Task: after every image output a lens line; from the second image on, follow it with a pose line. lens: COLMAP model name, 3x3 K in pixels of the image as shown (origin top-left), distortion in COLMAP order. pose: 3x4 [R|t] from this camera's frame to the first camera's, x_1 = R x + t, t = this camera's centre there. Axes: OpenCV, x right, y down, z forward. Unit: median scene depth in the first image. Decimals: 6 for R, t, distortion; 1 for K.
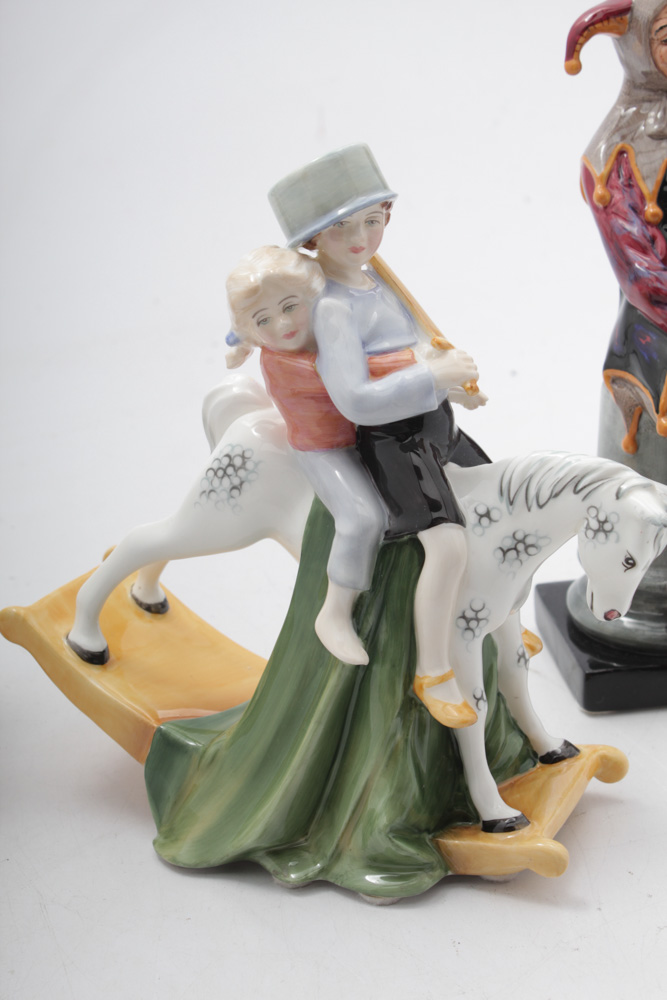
lens RADIAL K [[1316.5, 0, 333.8], [0, 1316.5, 500.0], [0, 0, 1]] dist [0.009057, 0.000000]
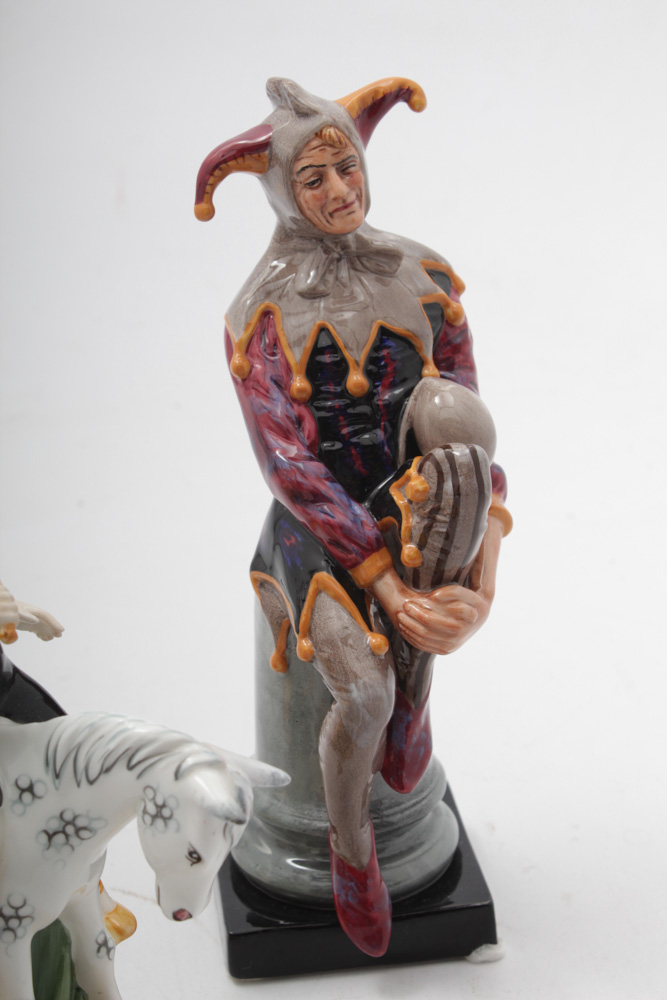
lens RADIAL K [[1386.1, 0, 333.2], [0, 1386.1, 499.5], [0, 0, 1]] dist [0.013736, 0.000000]
pose [[0.999964, 0.008274, -0.001959, 0.270892], [-0.008283, 0.999953, -0.004978, -0.146620], [0.001918, 0.004994, 0.999986, 0.131476]]
